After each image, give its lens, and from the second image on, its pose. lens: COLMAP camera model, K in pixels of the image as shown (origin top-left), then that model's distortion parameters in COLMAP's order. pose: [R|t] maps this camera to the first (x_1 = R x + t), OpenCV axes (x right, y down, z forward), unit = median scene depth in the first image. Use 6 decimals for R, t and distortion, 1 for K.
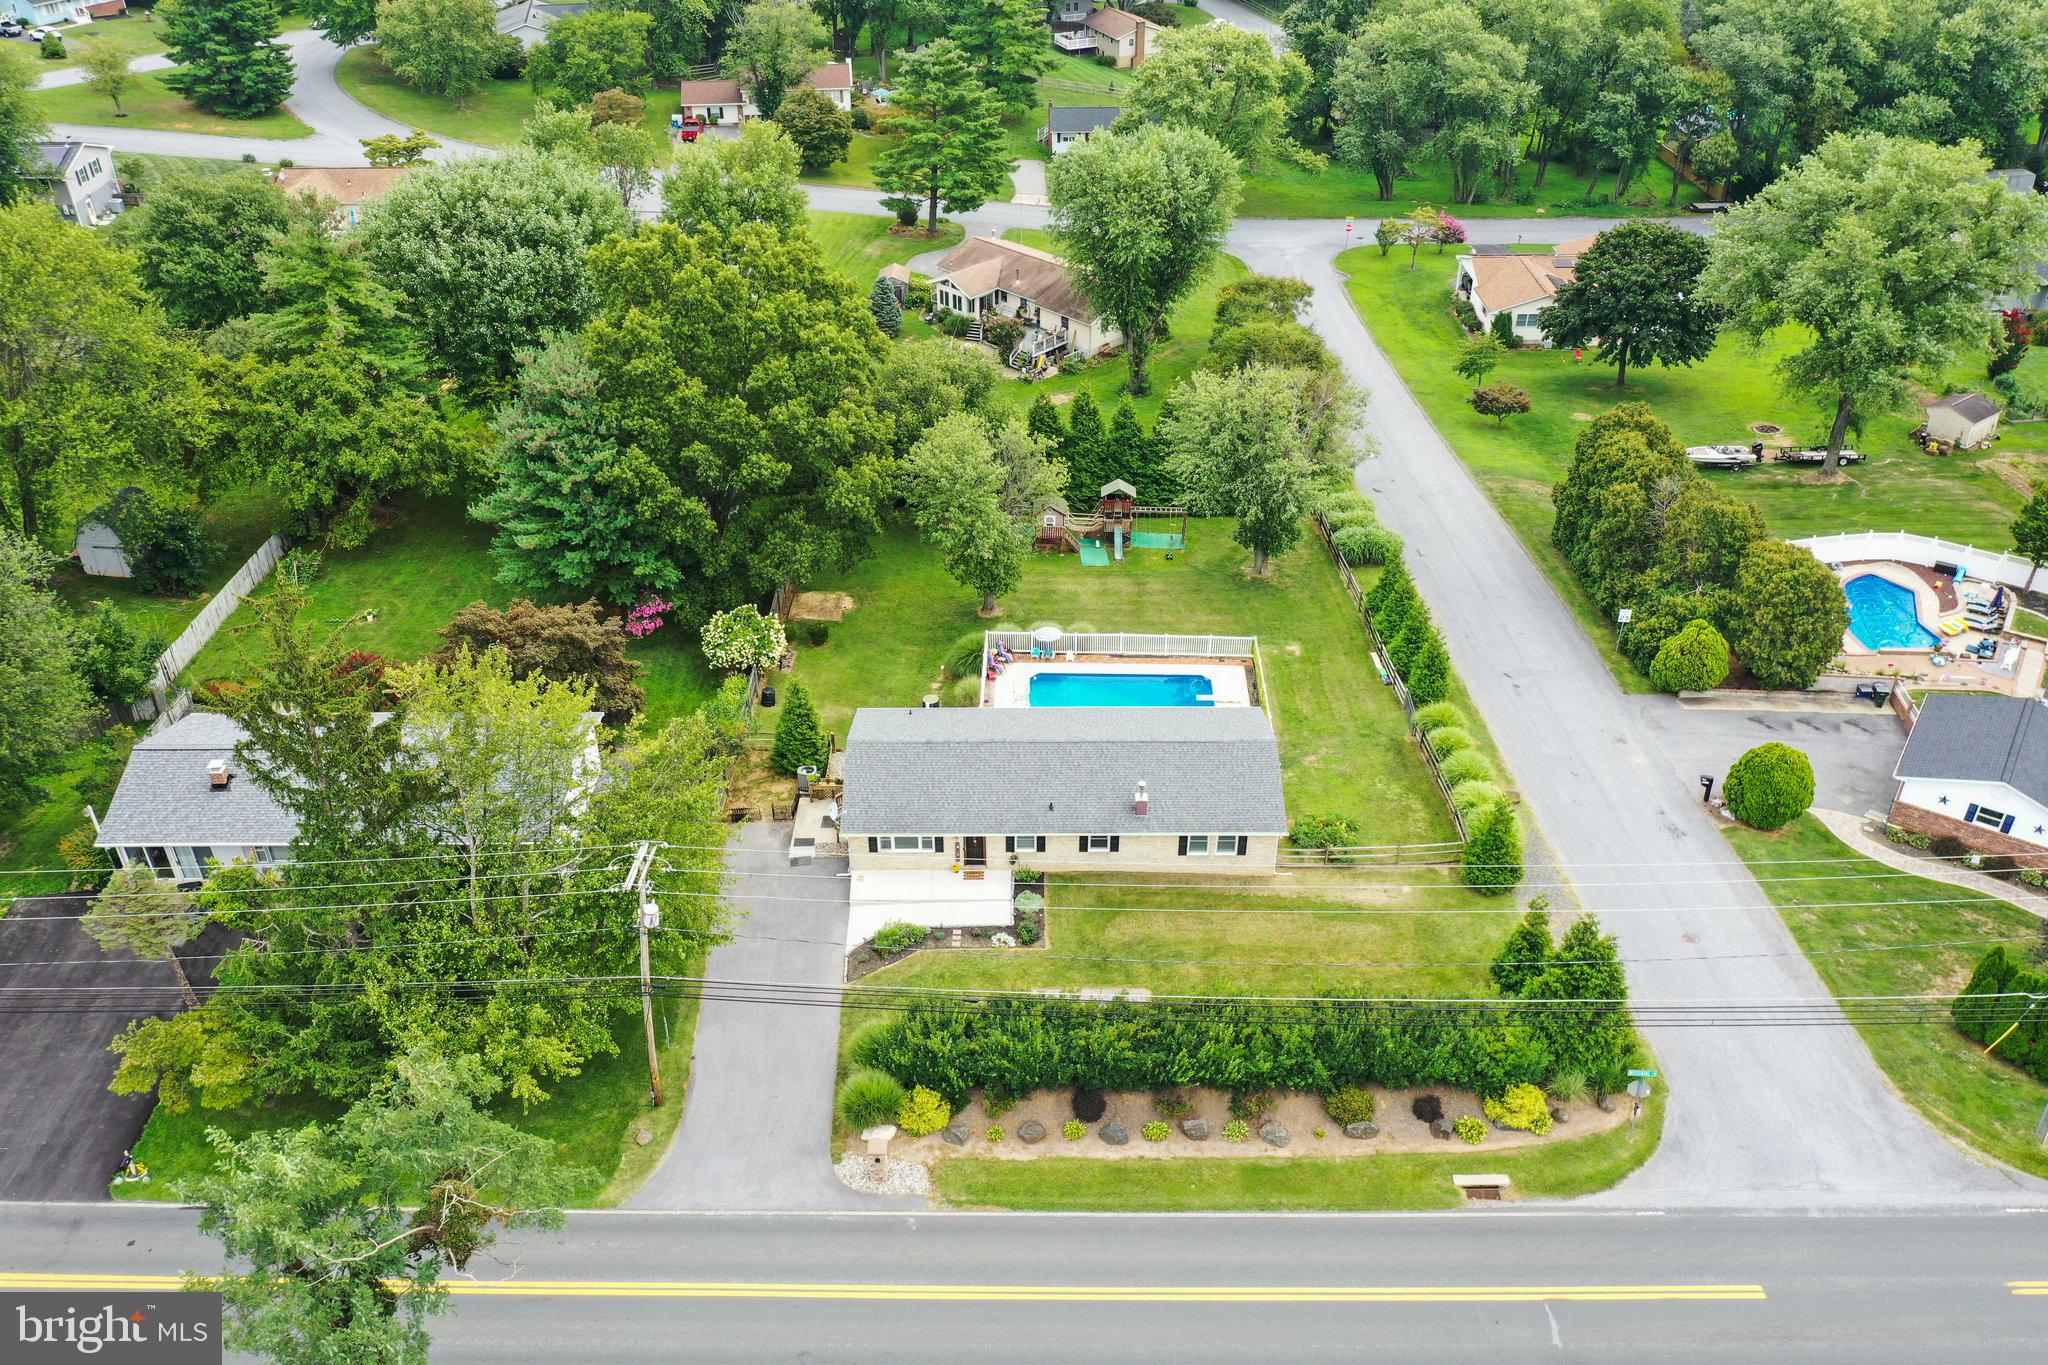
lens RADIAL K [[1623.0, 0, 1024.0], [0, 1623.0, 682.5], [0, 0, 1]] dist [-0.007820, -0.002554]
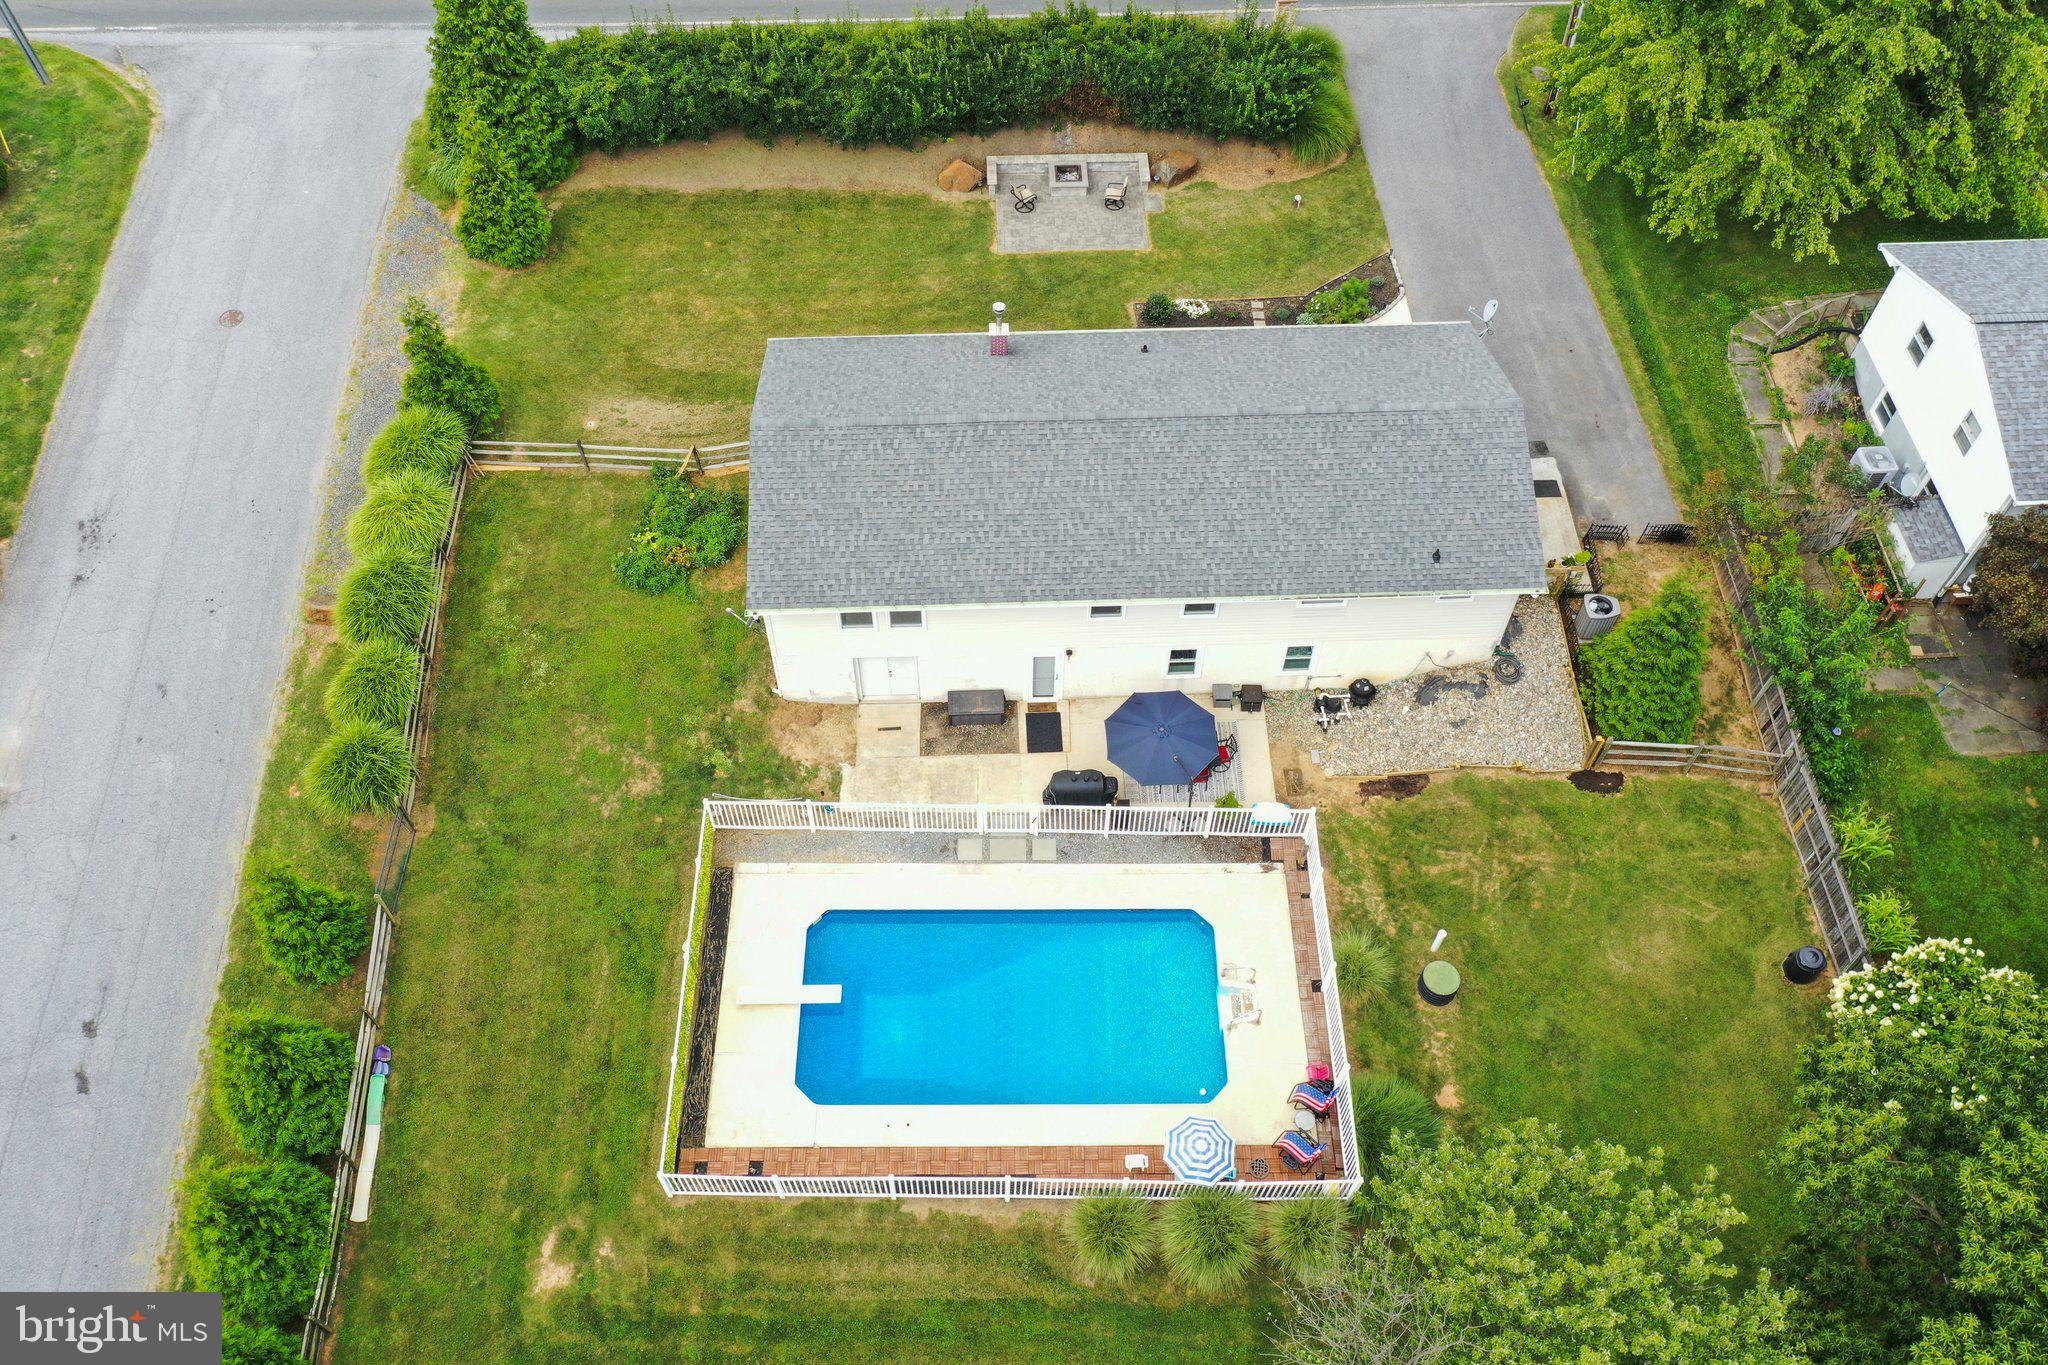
lens RADIAL K [[1625.0, 0, 997.2], [0, 1625.0, 690.3], [0, 0, 1]] dist [-0.000245, -0.004313]
pose [[-0.999685, 0.024429, -0.005680, 0.078571], [-0.004959, 0.029498, 0.999553, -0.532655], [0.024585, 0.999266, -0.029368, 1.140063]]
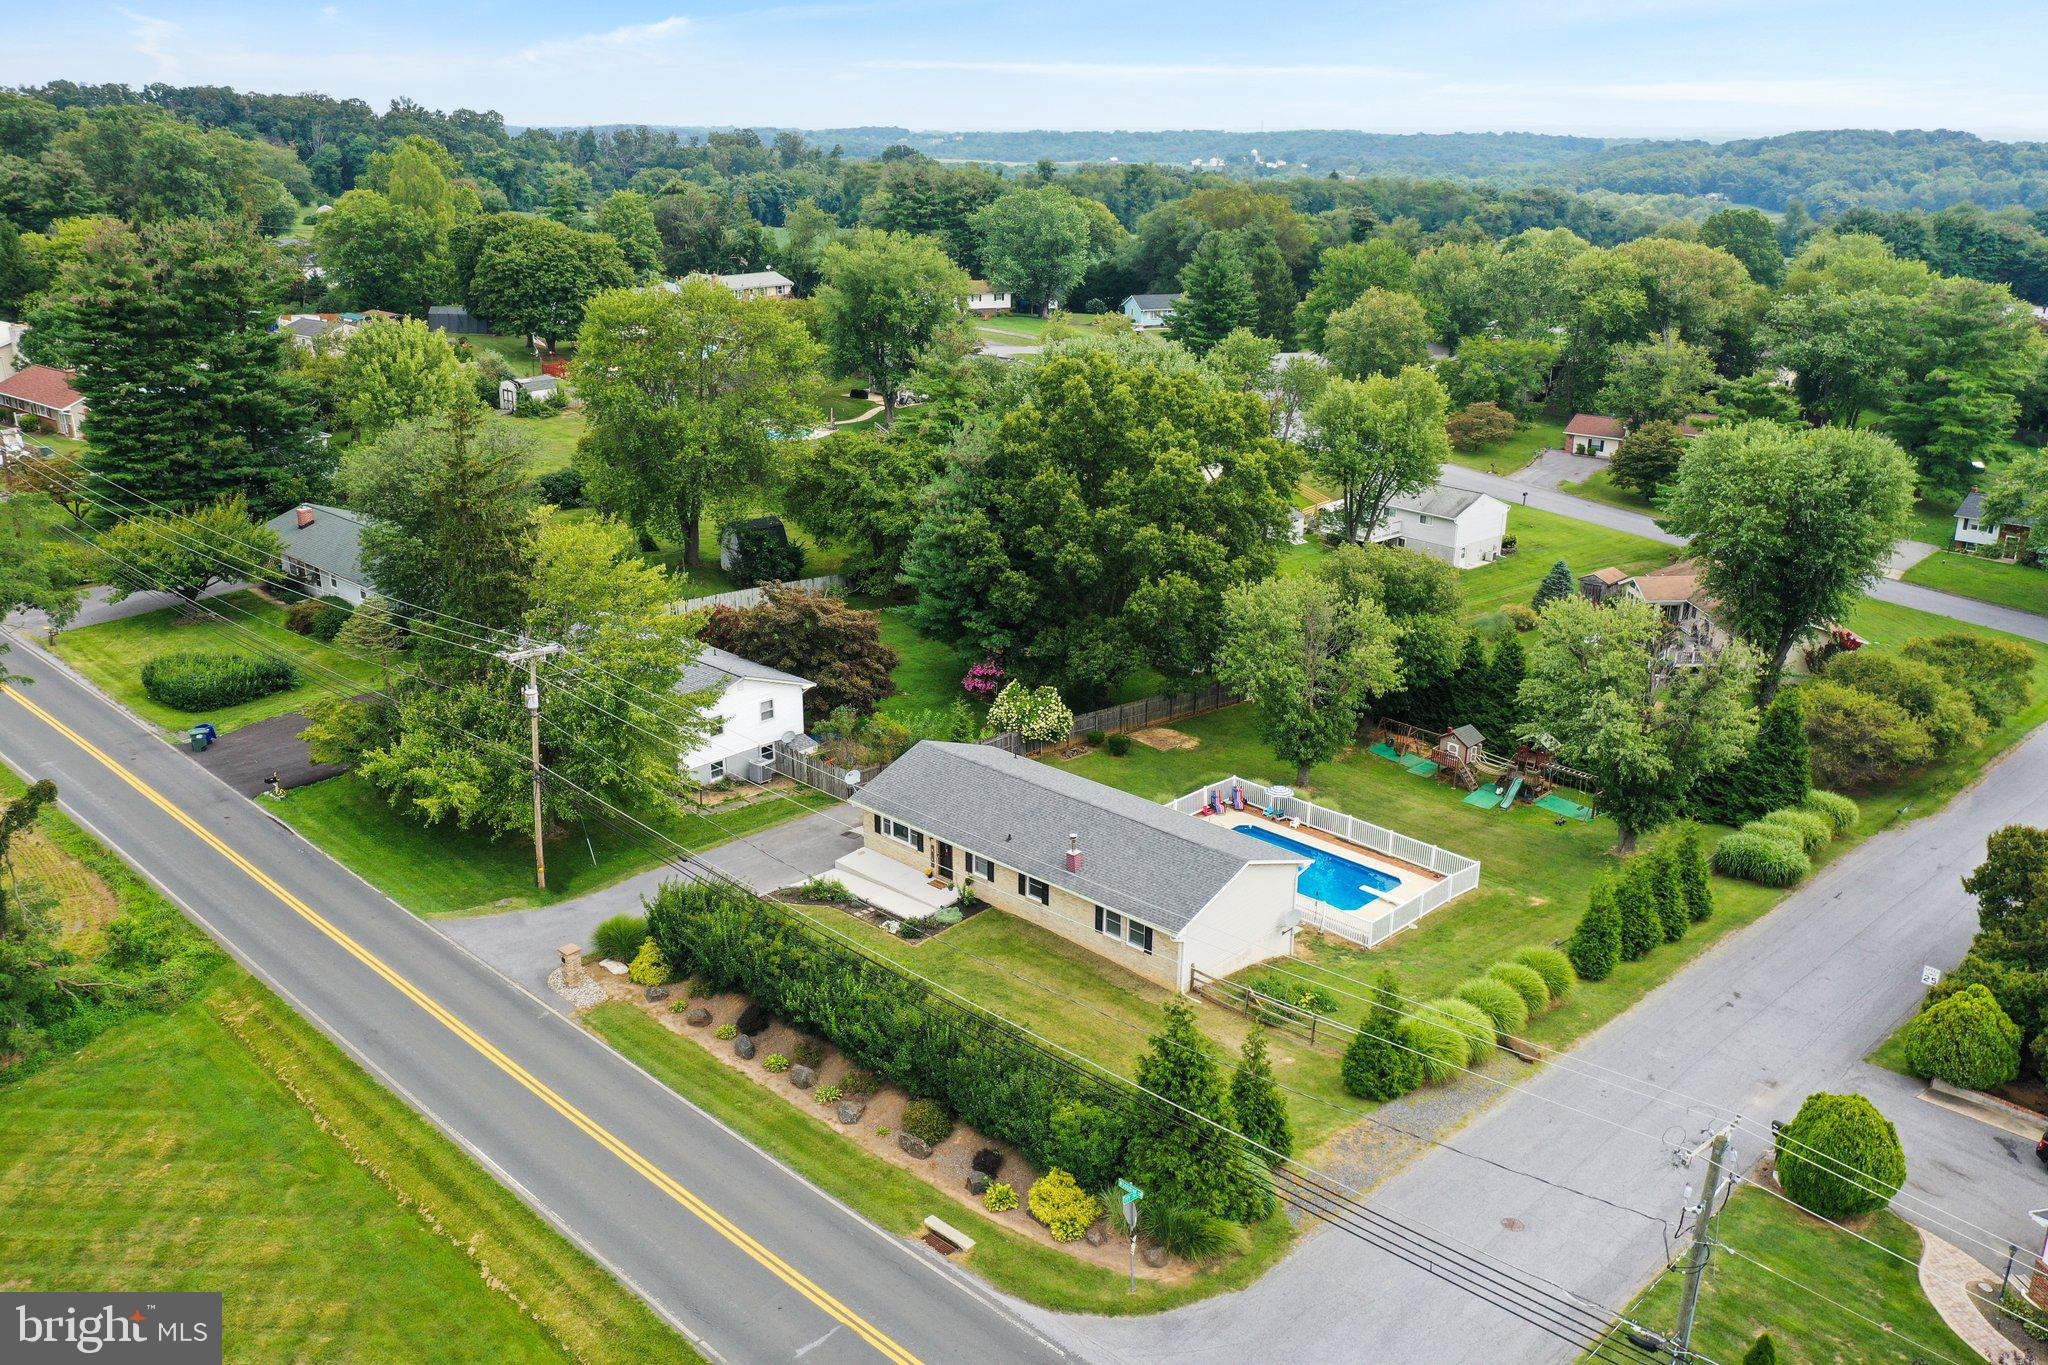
lens RADIAL K [[1633.4, 0, 1005.0], [0, 1633.4, 679.2], [0, 0, 1]] dist [-0.007976, -0.008228]
pose [[0.719453, 0.227717, -0.656150, 0.644521], [-0.391232, 0.913456, -0.111961, 0.100100], [0.573869, 0.337257, 0.746279, 0.219145]]
